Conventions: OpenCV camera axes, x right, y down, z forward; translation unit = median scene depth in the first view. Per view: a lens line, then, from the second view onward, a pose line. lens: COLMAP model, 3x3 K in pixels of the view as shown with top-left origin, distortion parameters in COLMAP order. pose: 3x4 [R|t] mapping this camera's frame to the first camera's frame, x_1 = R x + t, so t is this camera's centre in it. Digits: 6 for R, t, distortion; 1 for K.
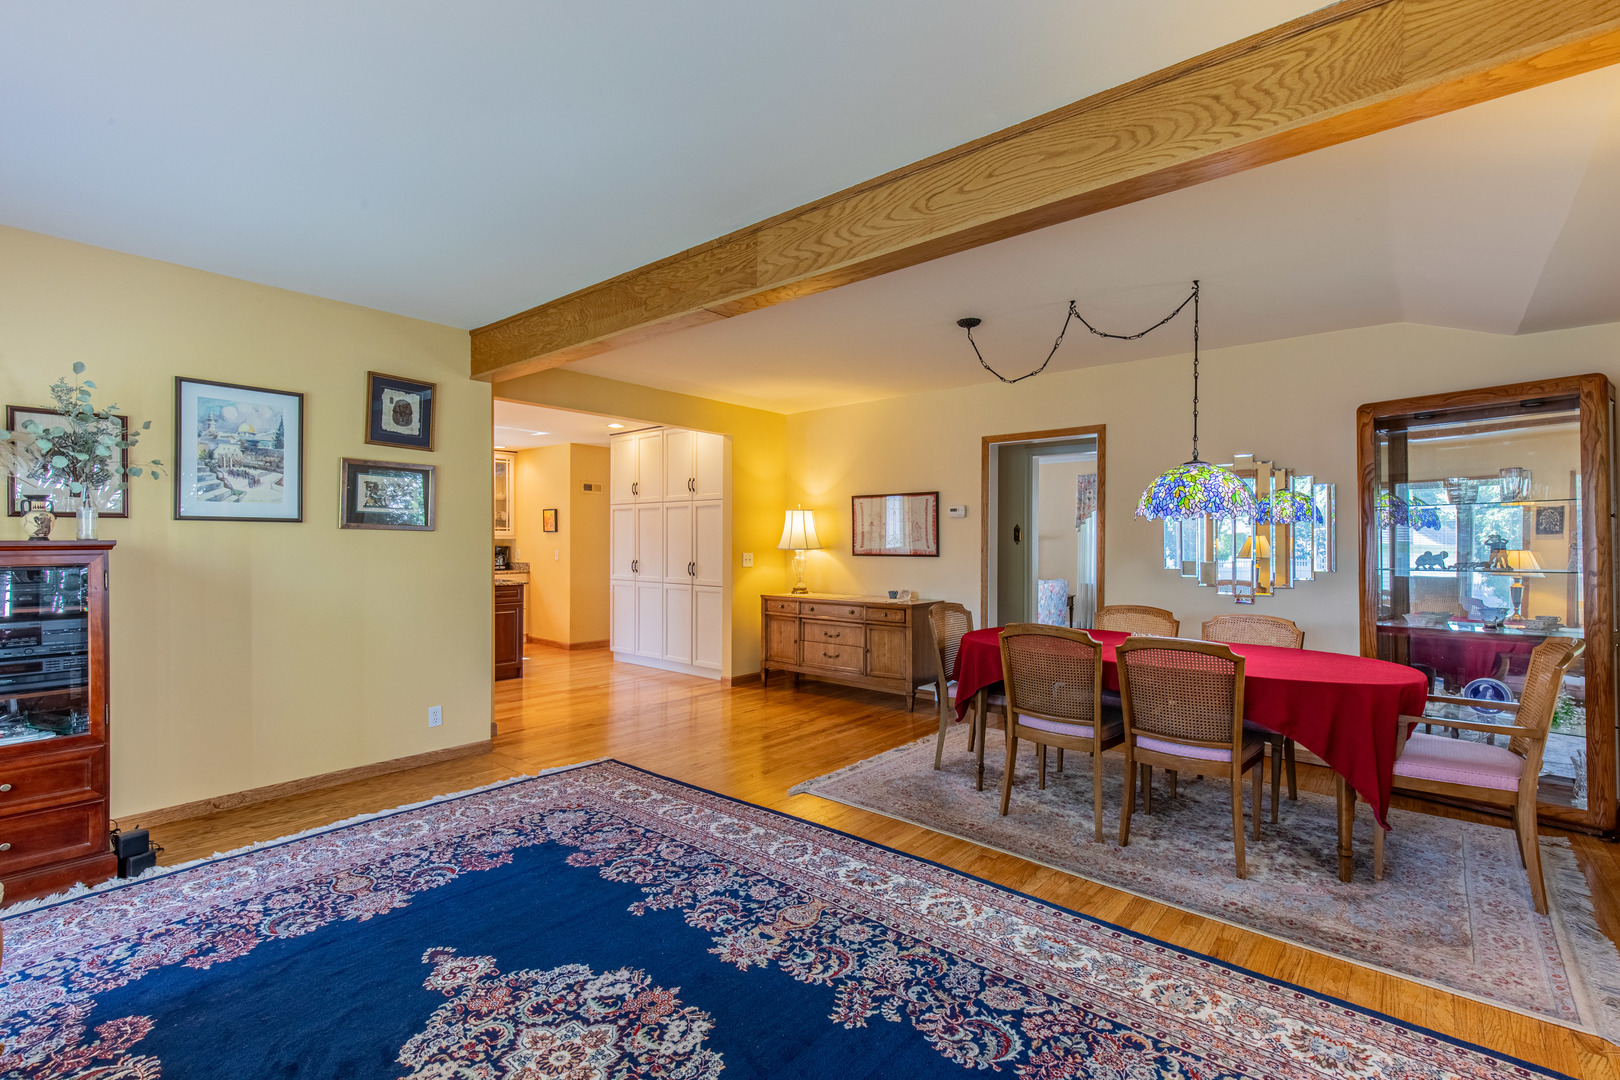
lens RADIAL K [[732.7, 0, 832.2], [0, 732.7, 543.2], [0, 0, 1]] dist [-0.001333, -0.000365]
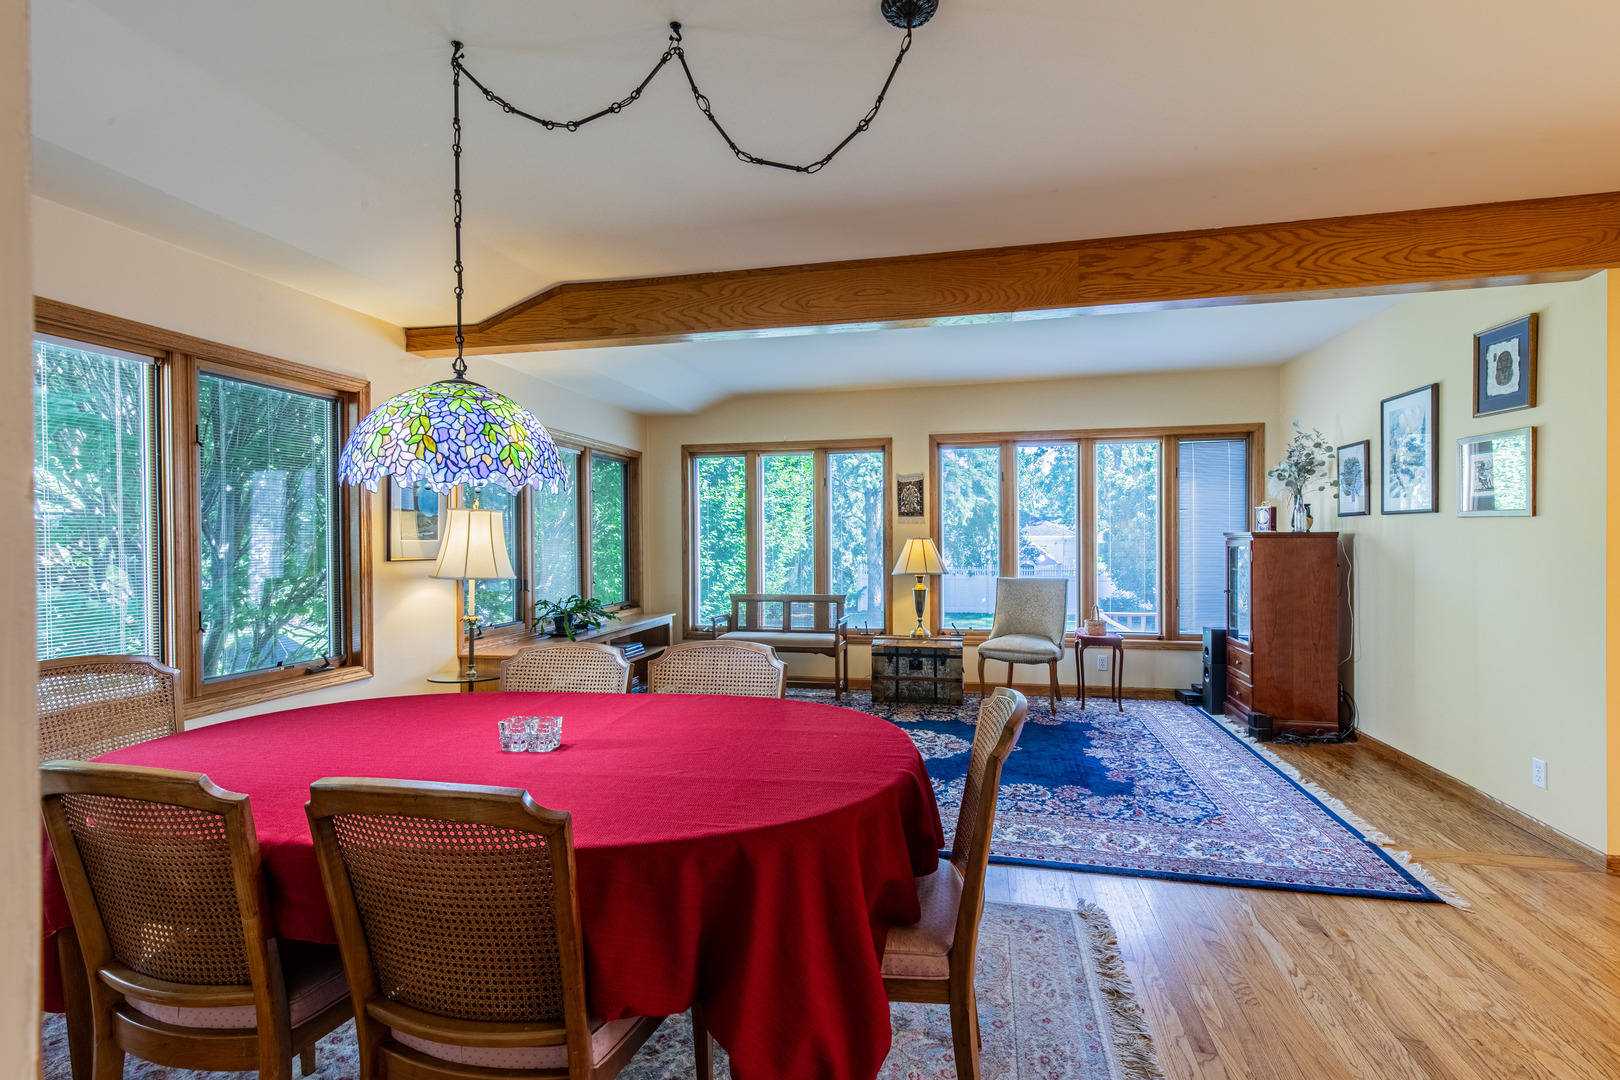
lens RADIAL K [[721.4, 0, 820.9], [0, 721.4, 542.5], [0, 0, 1]] dist [0.002429, 0.000162]
pose [[-0.889122, 0.007549, -0.457608, 0.607478], [0.002328, 0.999926, 0.011971, -0.000664], [0.457665, 0.009578, -0.889073, 1.930372]]
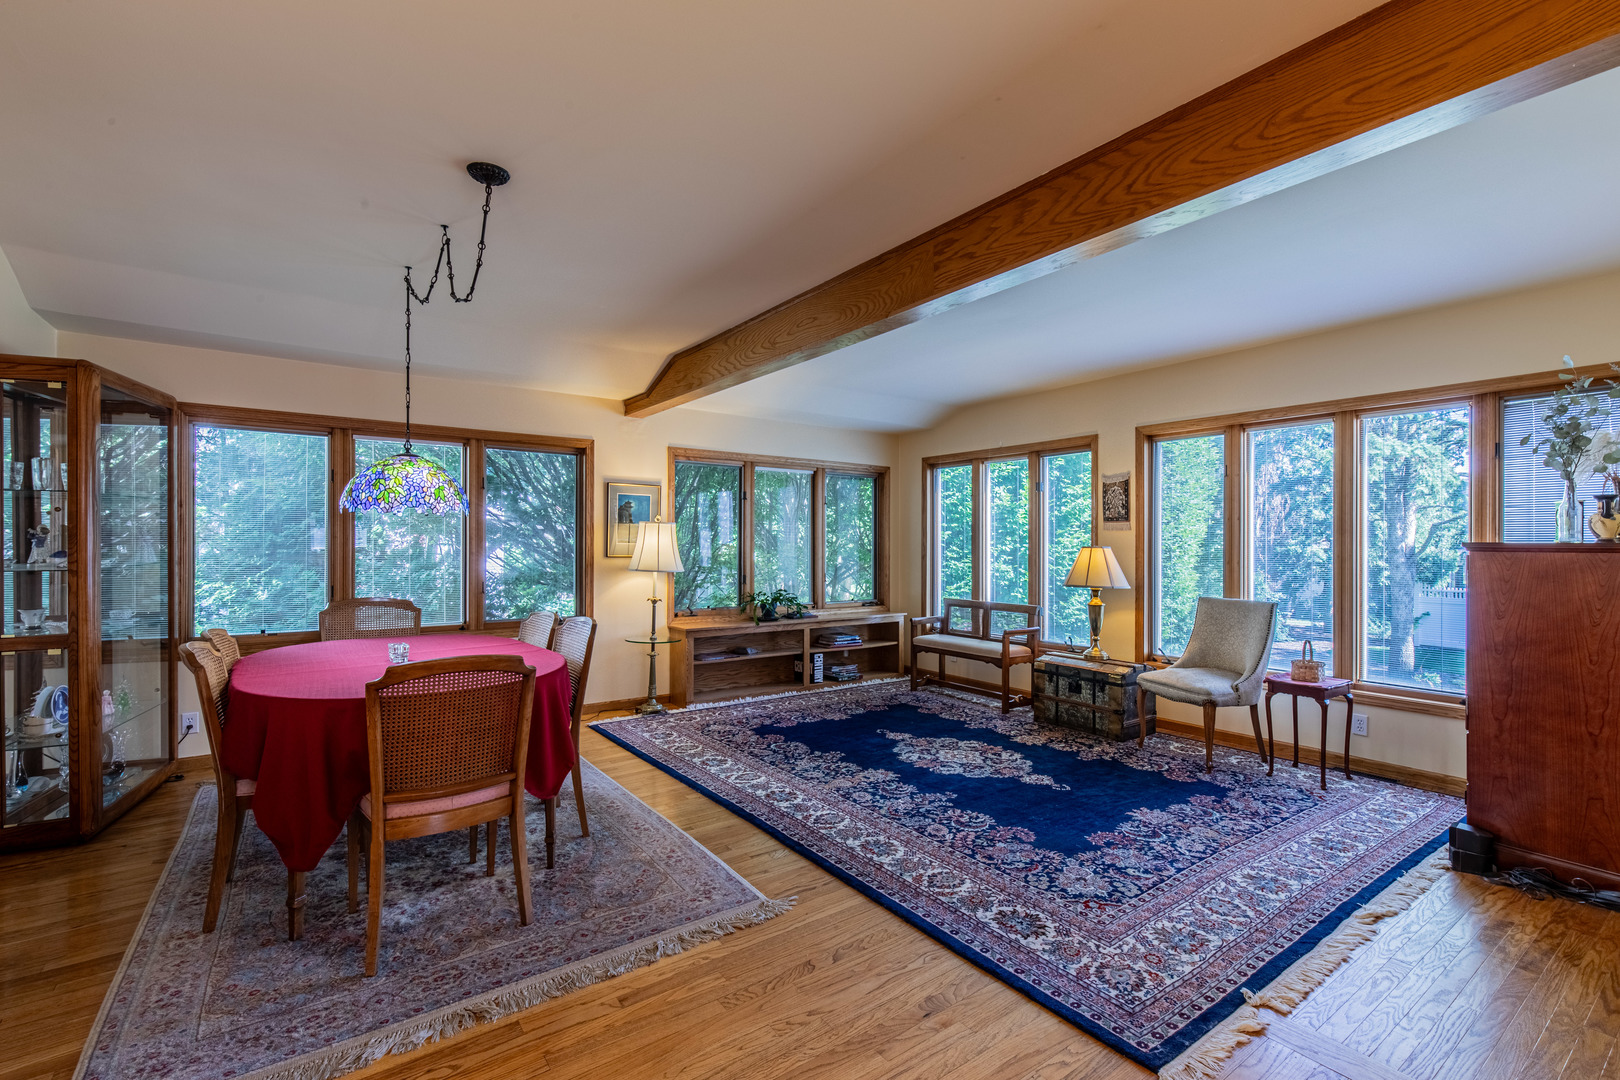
lens RADIAL K [[721.4, 0, 820.9], [0, 721.4, 542.5], [0, 0, 1]] dist [0.002429, 0.000162]
pose [[-0.967702, -0.004520, 0.252055, -0.332263], [-0.003877, 0.999988, 0.003046, -0.001204], [-0.252066, 0.001970, -0.967708, 2.162477]]
